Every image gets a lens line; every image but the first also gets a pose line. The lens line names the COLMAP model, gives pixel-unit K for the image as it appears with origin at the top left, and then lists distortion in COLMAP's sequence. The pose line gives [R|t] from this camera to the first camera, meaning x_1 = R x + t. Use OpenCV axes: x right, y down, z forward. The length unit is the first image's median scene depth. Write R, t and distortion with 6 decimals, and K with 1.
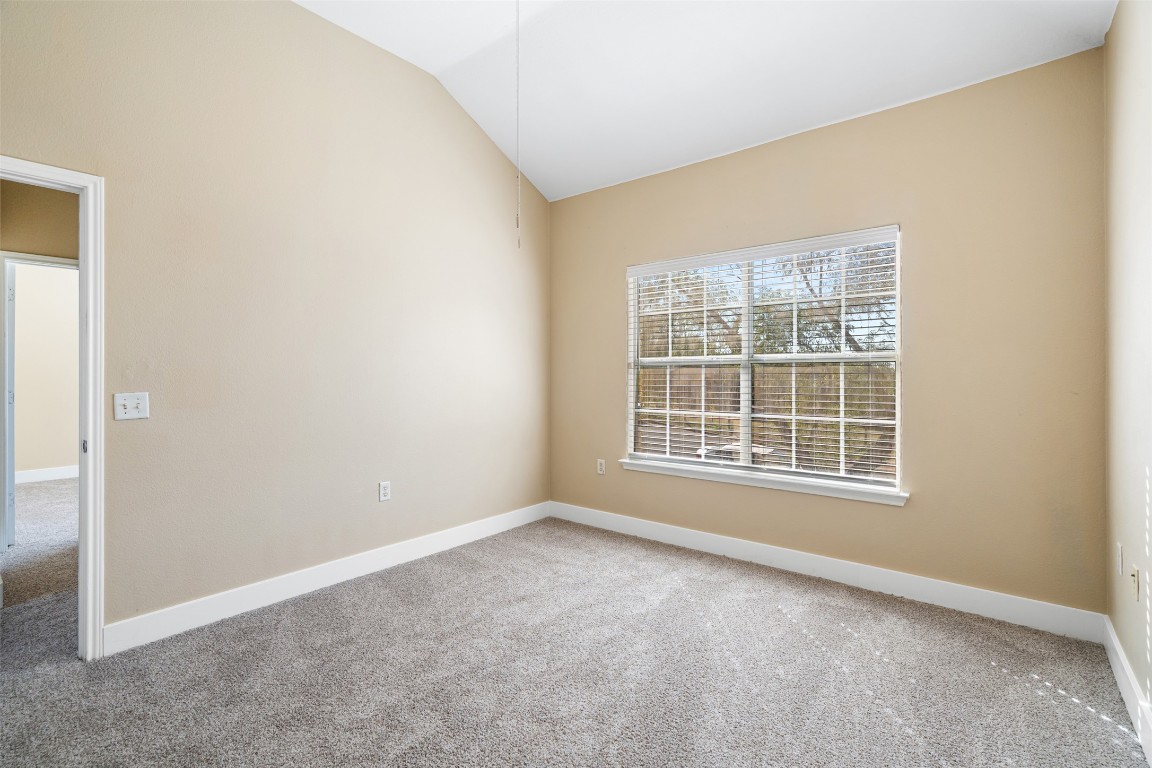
lens RADIAL K [[517.3, 0, 576.3], [0, 517.3, 378.5], [0, 0, 1]] dist [-0.001588, 0.000230]
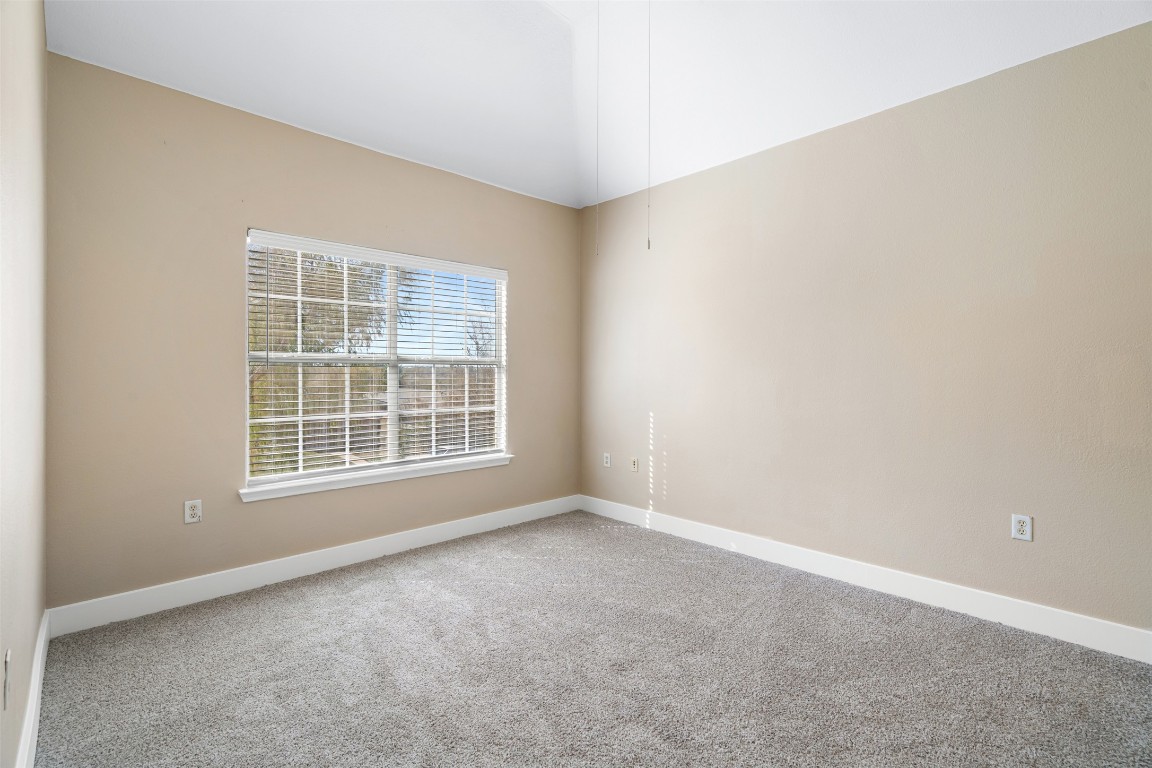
lens RADIAL K [[517.3, 0, 576.3], [0, 517.3, 378.5], [0, 0, 1]] dist [-0.001588, 0.000230]
pose [[0.129537, -0.004743, 0.991563, -0.639671], [0.007201, 0.999967, 0.003842, -0.000250], [-0.991548, 0.006643, 0.129567, 0.492637]]
